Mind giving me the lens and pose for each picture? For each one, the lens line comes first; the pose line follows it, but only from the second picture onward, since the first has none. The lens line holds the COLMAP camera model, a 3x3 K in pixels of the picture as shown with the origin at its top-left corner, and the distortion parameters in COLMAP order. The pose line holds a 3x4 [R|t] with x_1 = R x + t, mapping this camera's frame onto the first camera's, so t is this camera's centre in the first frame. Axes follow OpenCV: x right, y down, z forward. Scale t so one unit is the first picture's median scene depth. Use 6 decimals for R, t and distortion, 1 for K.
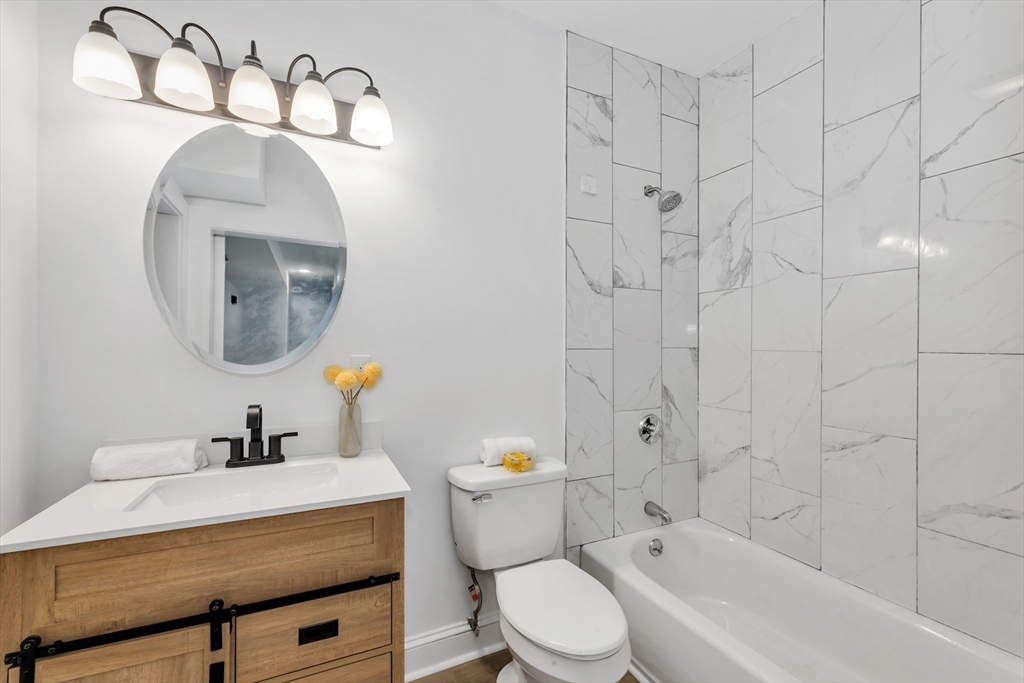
lens RADIAL K [[420.5, 0, 512.0], [0, 420.5, 346.3], [0, 0, 1]] dist [0.001719, 0.000381]
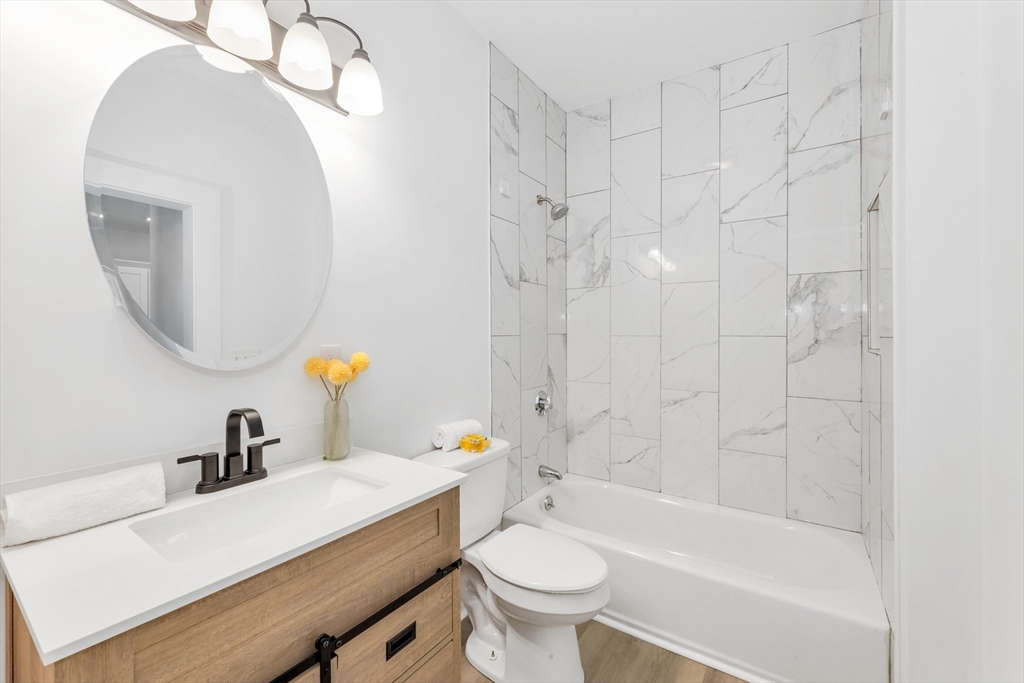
lens RADIAL K [[413.4, 0, 515.0], [0, 413.4, 335.0], [0, 0, 1]] dist [0.001585, 0.000251]
pose [[0.871287, -0.008323, 0.490703, -0.427234], [0.006247, 0.999963, 0.005868, -0.002192], [-0.490734, -0.002047, 0.871307, 0.048041]]
